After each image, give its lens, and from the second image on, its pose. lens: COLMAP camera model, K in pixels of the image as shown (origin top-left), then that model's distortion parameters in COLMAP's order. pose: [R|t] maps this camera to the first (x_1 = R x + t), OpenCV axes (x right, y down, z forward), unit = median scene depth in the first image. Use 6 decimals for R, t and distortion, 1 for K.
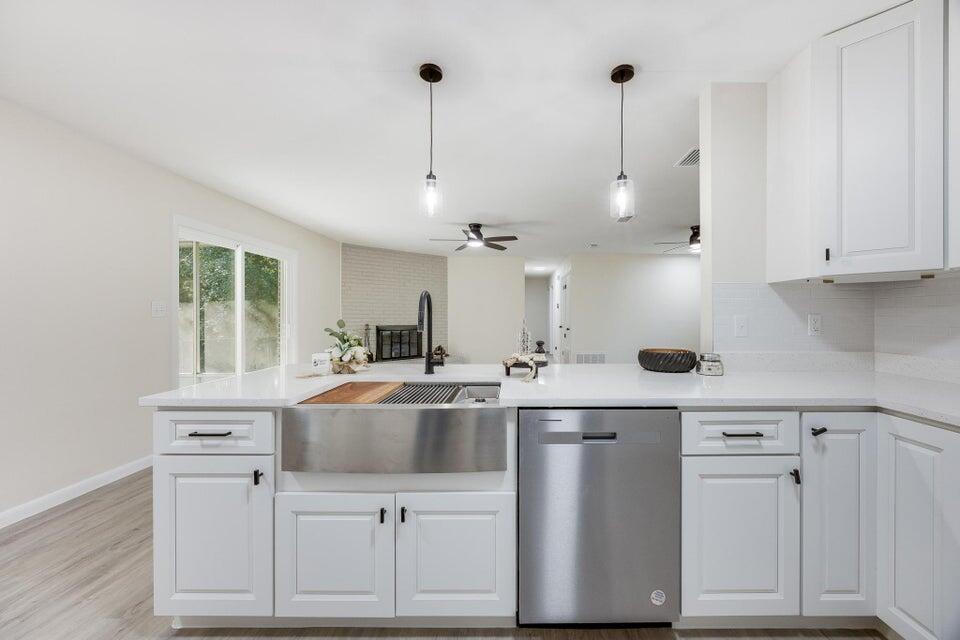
lens RADIAL K [[410.3, 0, 504.8], [0, 410.3, 316.8], [0, 0, 1]] dist [0.000121, 0.000049]
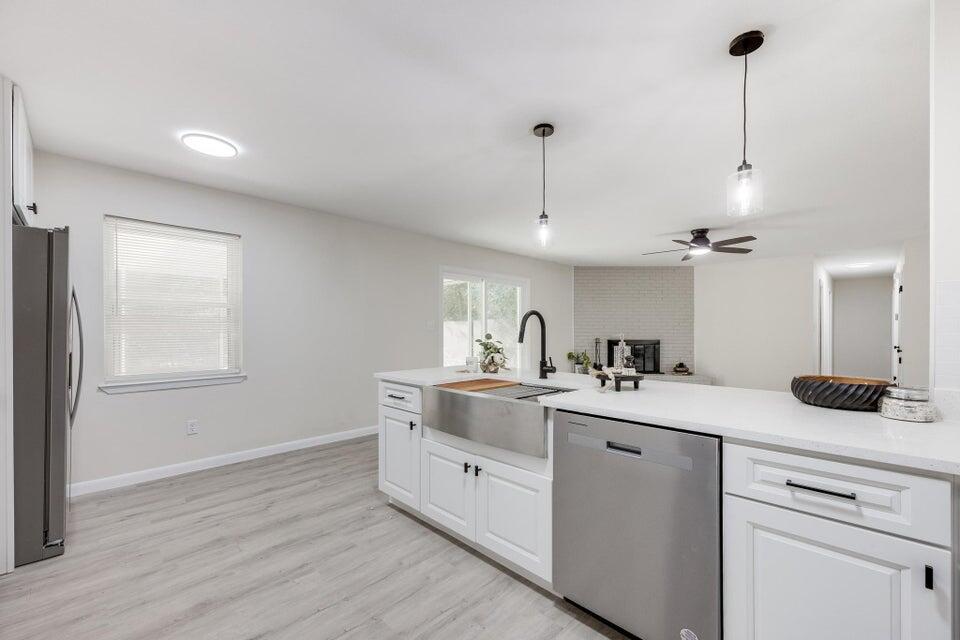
lens RADIAL K [[389.3, 0, 442.7], [0, 389.3, 332.8], [0, 0, 1]] dist [0.013105, -0.000129]
pose [[0.684689, 0.009168, -0.728778, 0.617957], [-0.005732, 0.999958, 0.007194, -0.004305], [0.728813, -0.000749, 0.684712, -0.009148]]
